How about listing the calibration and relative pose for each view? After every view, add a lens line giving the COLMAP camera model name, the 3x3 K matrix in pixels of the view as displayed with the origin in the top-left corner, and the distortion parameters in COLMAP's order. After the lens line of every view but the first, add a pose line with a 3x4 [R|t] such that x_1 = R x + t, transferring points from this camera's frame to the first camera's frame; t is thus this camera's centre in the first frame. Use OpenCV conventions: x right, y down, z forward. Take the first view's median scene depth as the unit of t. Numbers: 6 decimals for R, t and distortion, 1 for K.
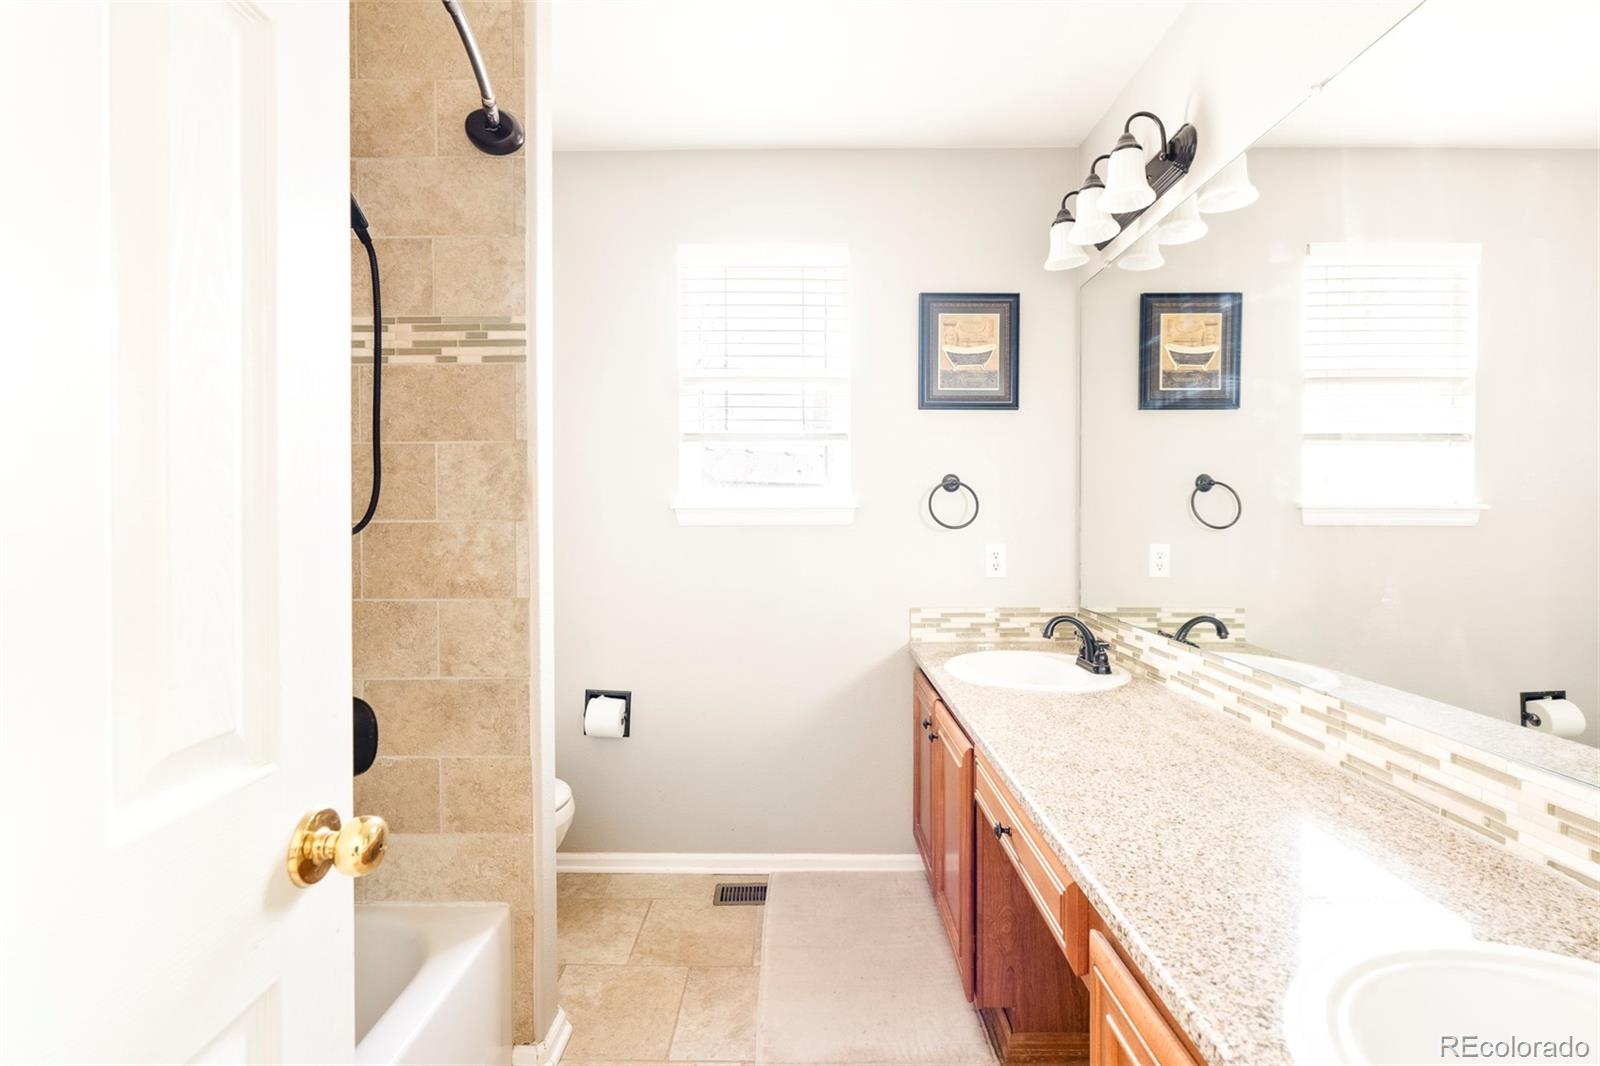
lens RADIAL K [[718.8, 0, 798.7], [0, 718.8, 524.2], [0, 0, 1]] dist [-0.009292, 0.002657]
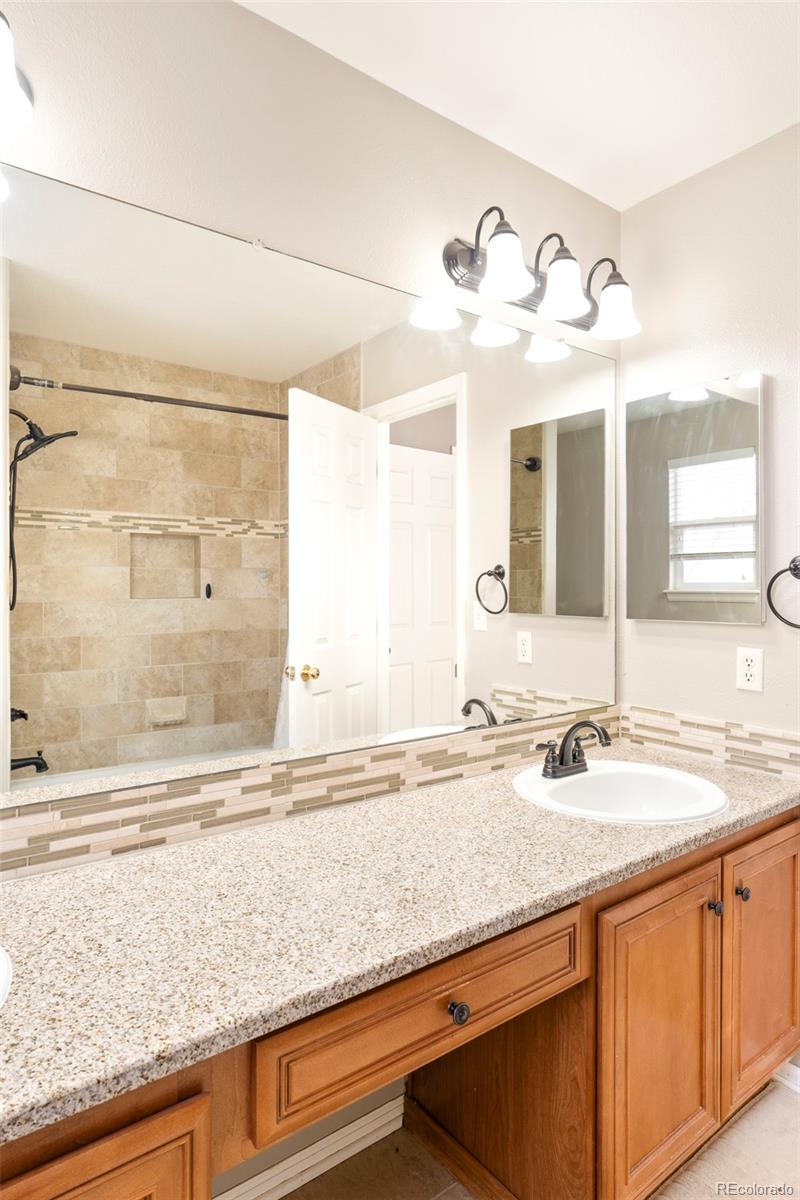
lens RADIAL K [[686.8, 0, 410.7], [0, 686.8, 595.7], [0, 0, 1]] dist [-0.023222, 0.001426]
pose [[-0.606515, -0.016779, 0.794895, -0.303323], [0.014597, 0.999374, 0.032233, -0.076899], [-0.794938, 0.031152, -0.605891, 1.522926]]
